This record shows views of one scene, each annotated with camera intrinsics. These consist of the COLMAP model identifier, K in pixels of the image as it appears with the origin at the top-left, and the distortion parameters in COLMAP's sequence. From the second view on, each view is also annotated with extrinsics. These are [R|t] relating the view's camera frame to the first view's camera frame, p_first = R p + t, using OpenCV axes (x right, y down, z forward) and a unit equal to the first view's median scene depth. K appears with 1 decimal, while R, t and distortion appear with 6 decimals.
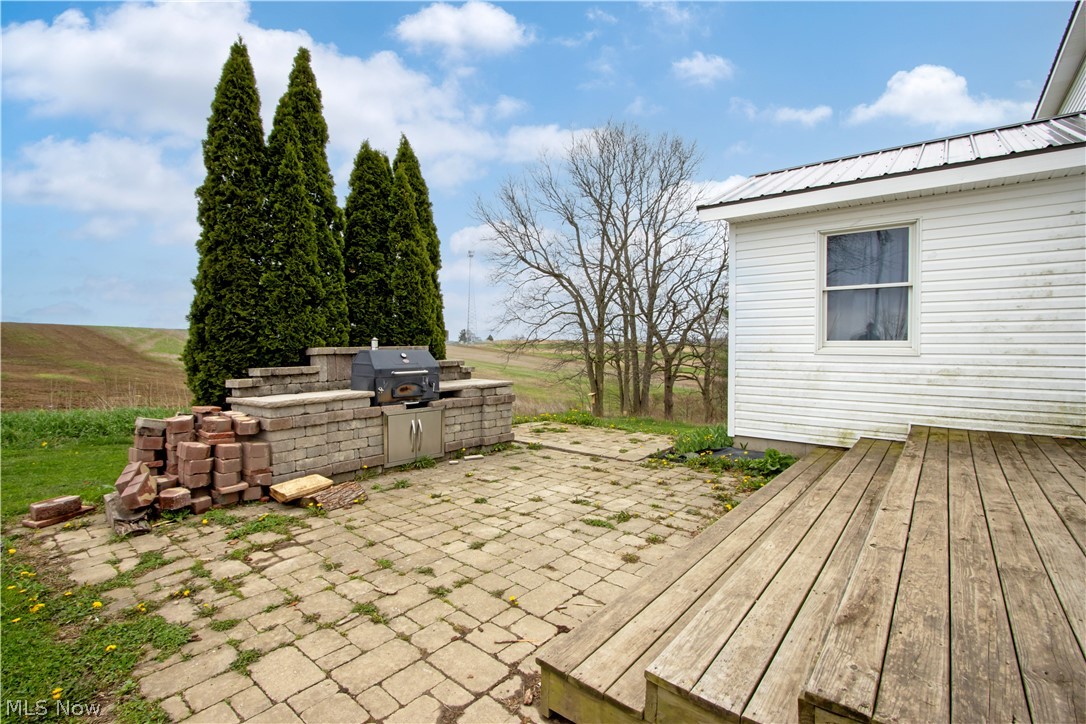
lens RADIAL K [[502.0, 0, 537.3], [0, 502.0, 355.0], [0, 0, 1]] dist [-0.018451, 0.001278]
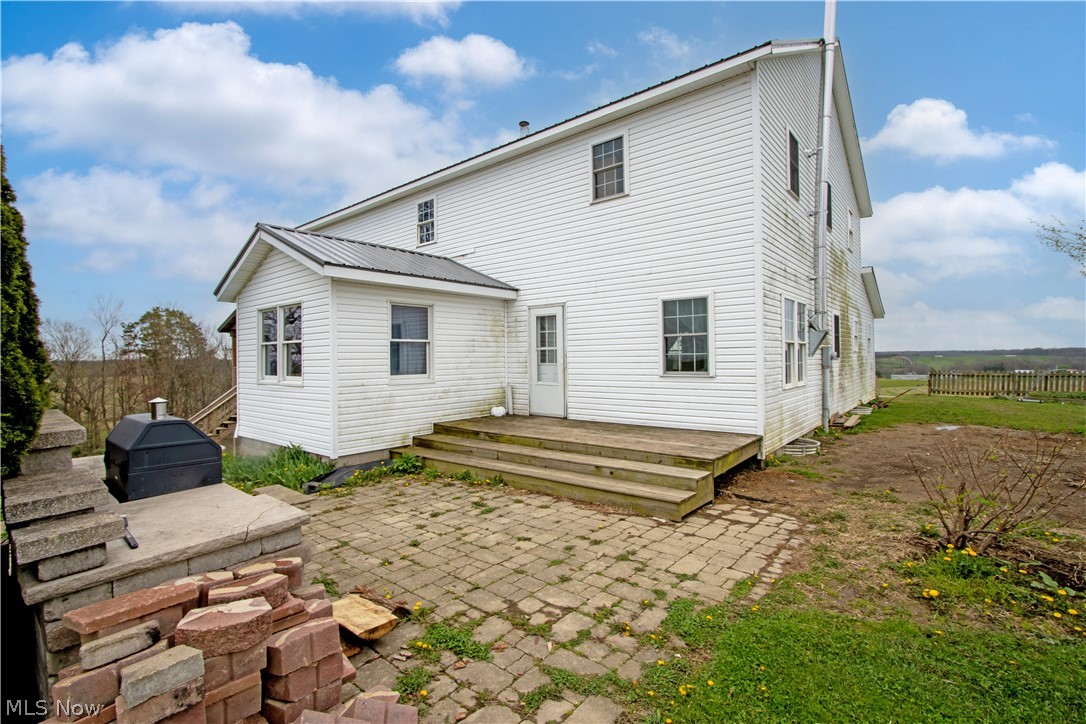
lens RADIAL K [[502.0, 0, 537.6], [0, 502.0, 360.3], [0, 0, 1]] dist [-0.018451, 0.001278]
pose [[0.007756, -0.004523, 0.999960, -1.411522], [0.036793, 0.999314, 0.004235, -0.102558], [-0.999293, 0.036759, 0.007917, 0.894335]]
